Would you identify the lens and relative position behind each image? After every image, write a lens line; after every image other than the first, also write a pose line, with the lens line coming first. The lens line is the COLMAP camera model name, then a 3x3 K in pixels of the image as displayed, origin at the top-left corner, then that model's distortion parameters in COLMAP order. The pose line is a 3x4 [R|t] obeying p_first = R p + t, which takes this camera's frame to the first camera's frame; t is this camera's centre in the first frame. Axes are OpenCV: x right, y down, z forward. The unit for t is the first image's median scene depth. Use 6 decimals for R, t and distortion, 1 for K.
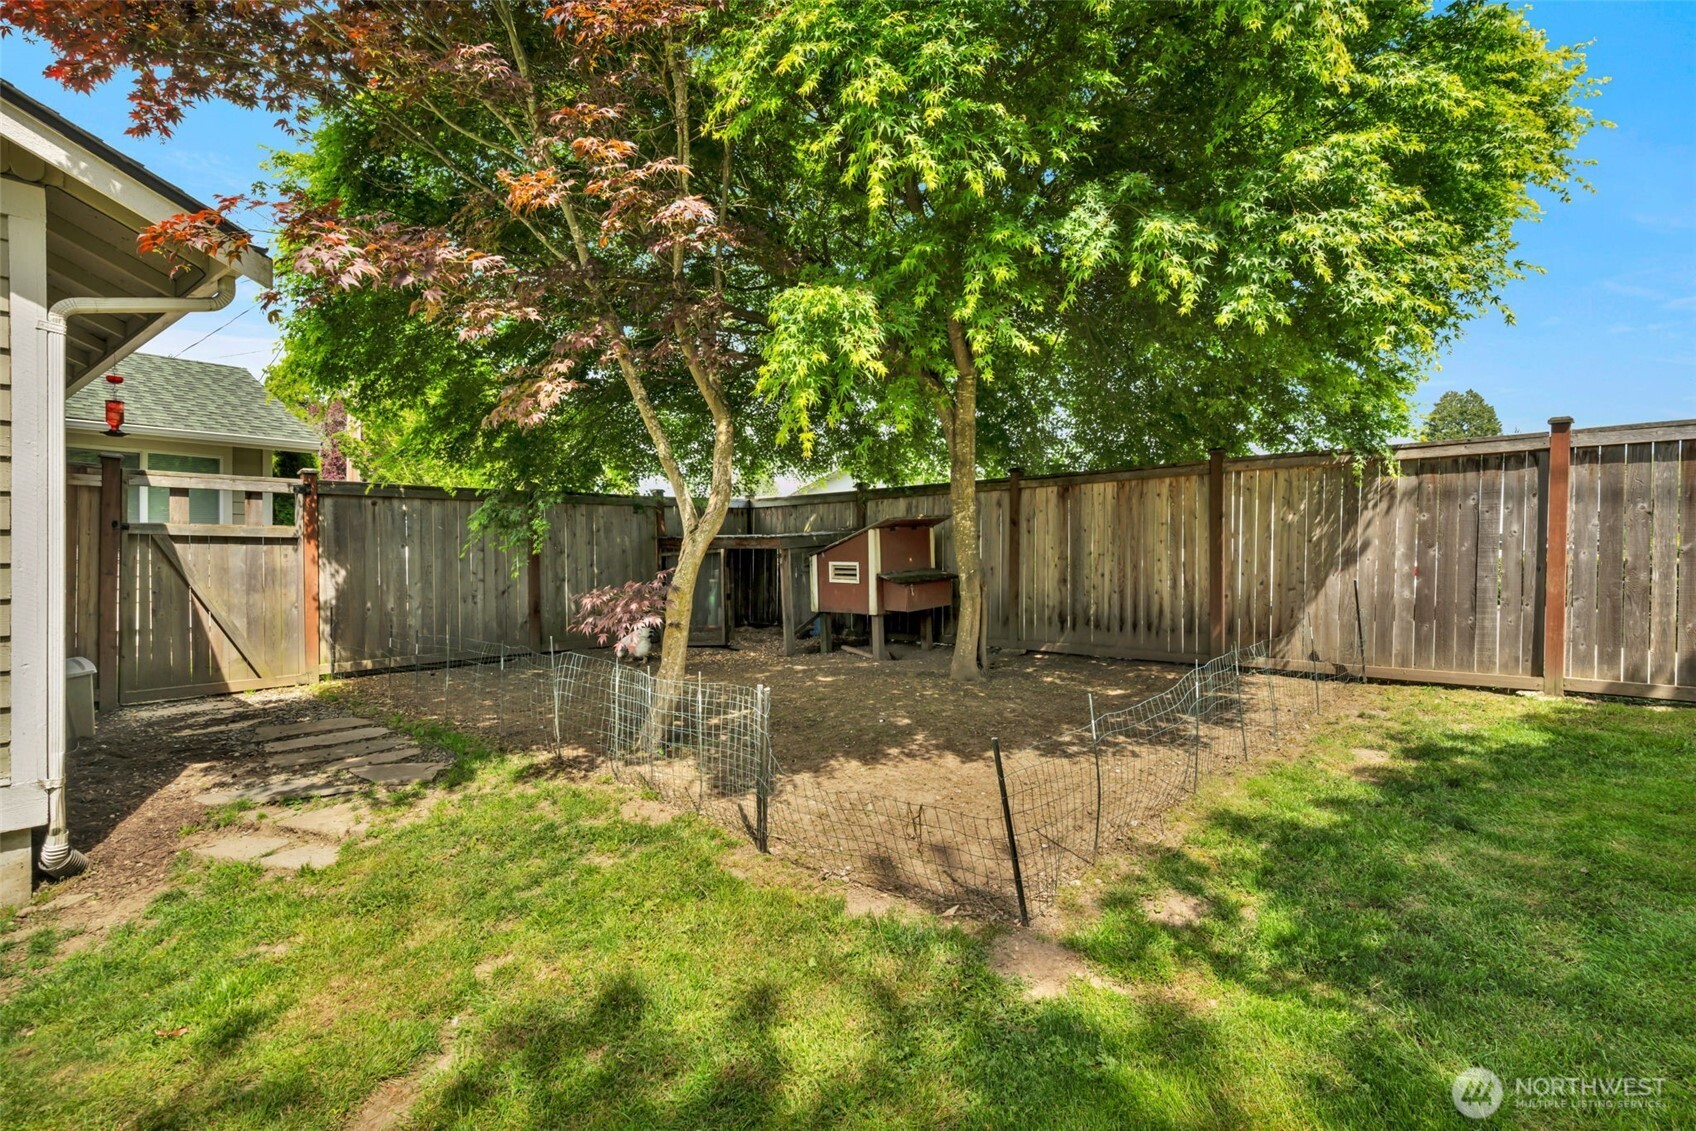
lens RADIAL K [[829.5, 0, 848.0], [0, 829.5, 565.5], [0, 0, 1]] dist [0.001381, 0.000123]
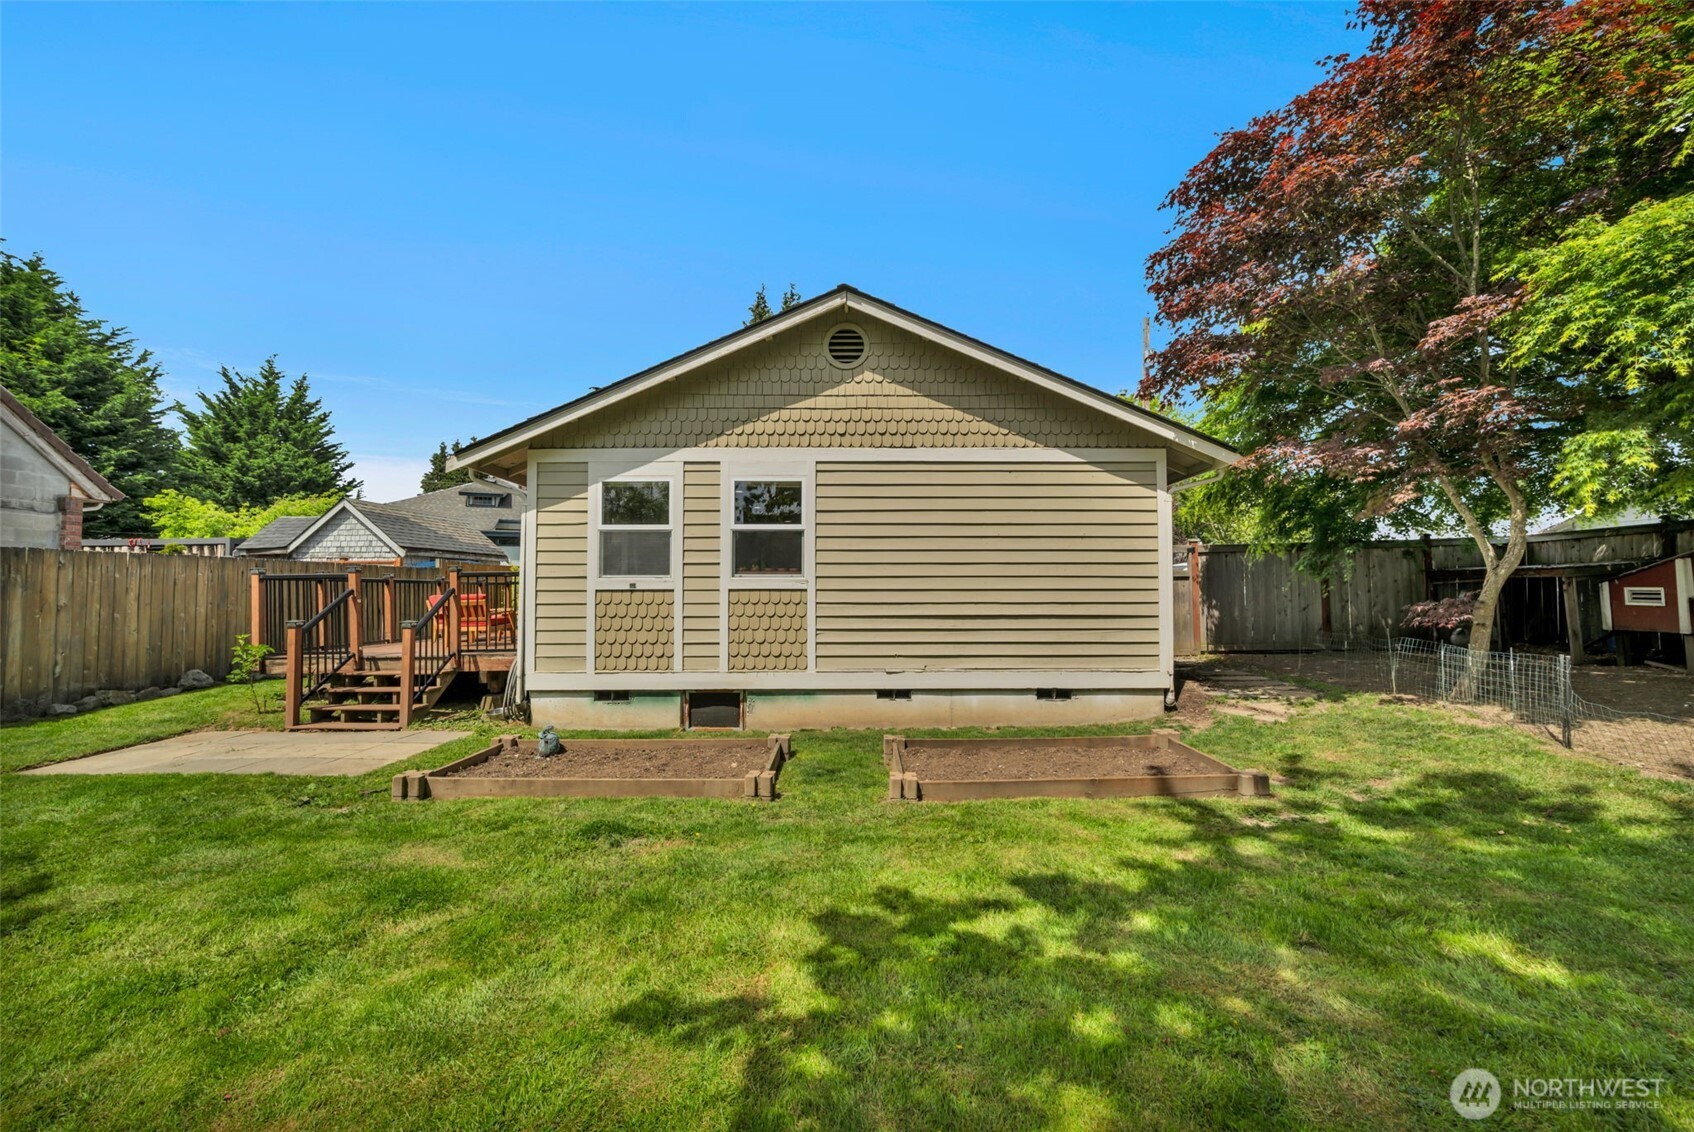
lens RADIAL K [[664.6, 0, 857.3], [0, 664.6, 564.6], [0, 0, 1]] dist [0.001052, 0.000161]
pose [[0.634025, -0.034380, -0.772548, 0.033864], [-0.002349, 0.998921, -0.046382, 0.017205], [0.773309, 0.031222, 0.633261, -0.831470]]
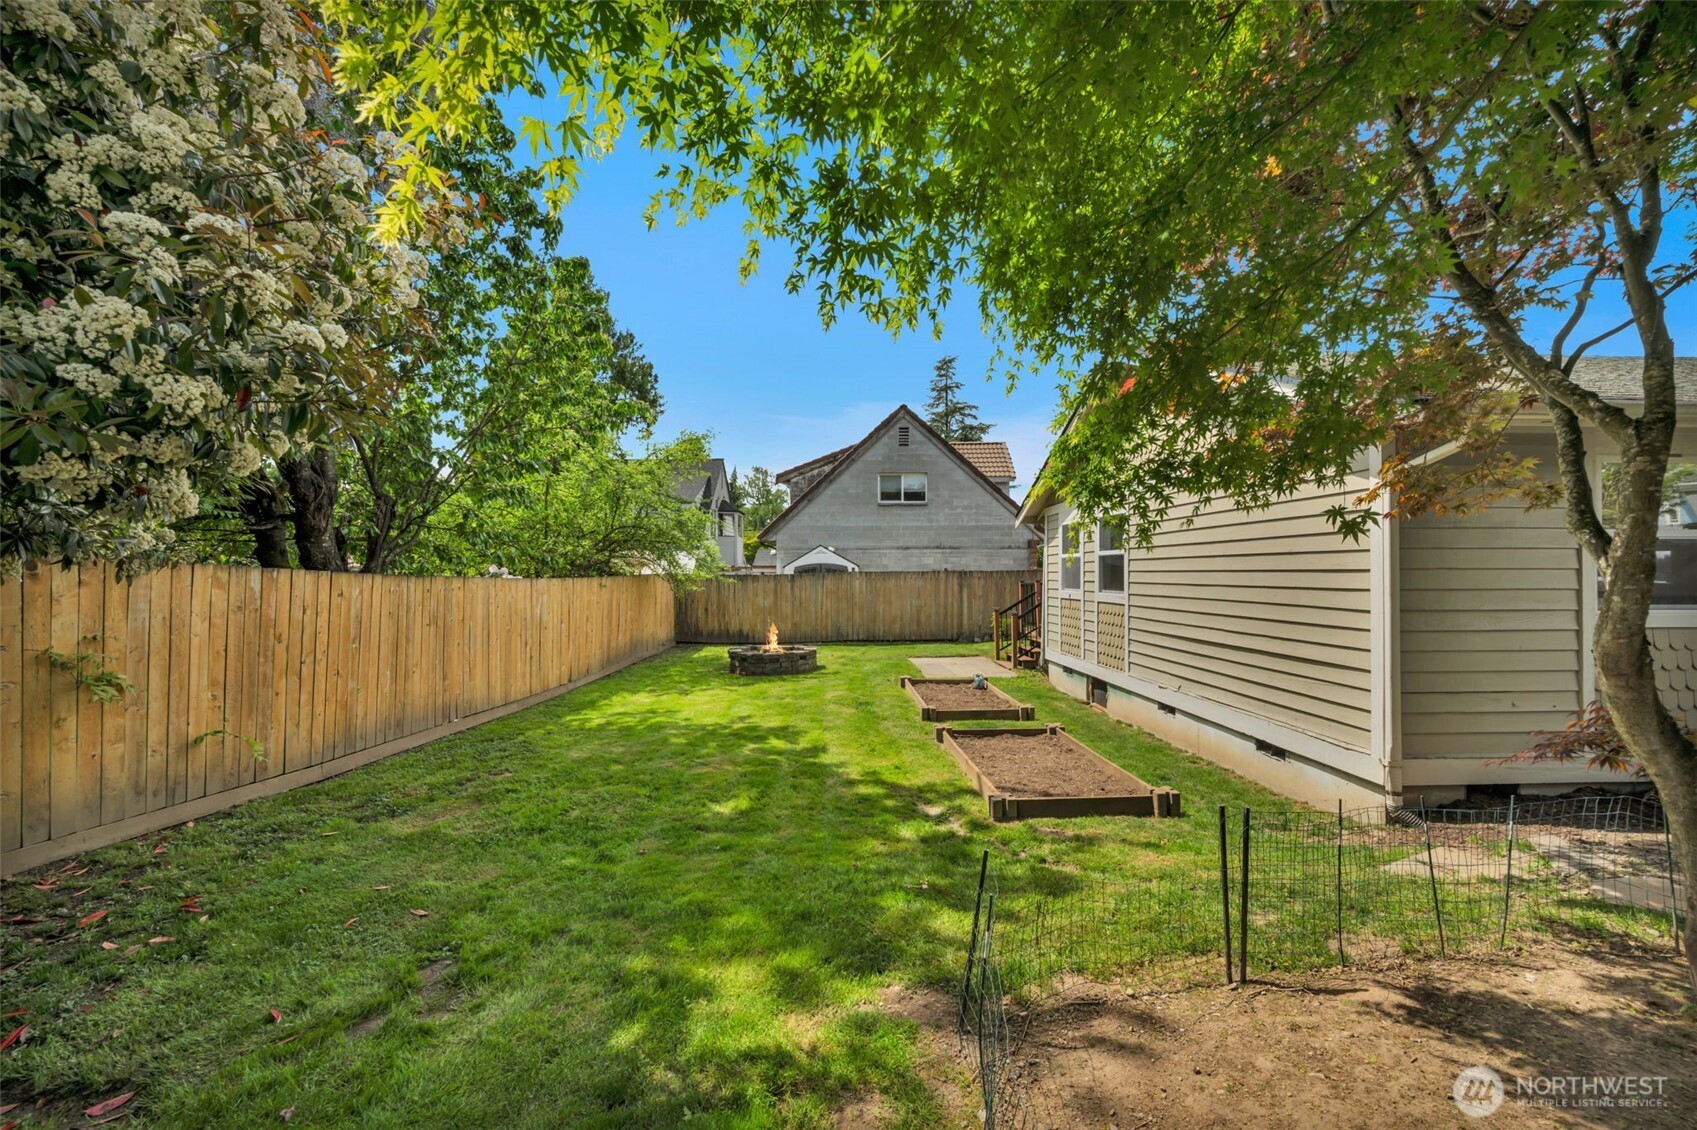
lens RADIAL K [[652.9, 0, 835.7], [0, 652.9, 565.0], [0, 0, 1]] dist [-0.000758, -0.000131]
pose [[-0.761891, -0.008059, -0.647655, 0.556604], [-0.002518, 0.999952, -0.009480, -0.091117], [0.647701, -0.005592, -0.761874, 0.983645]]
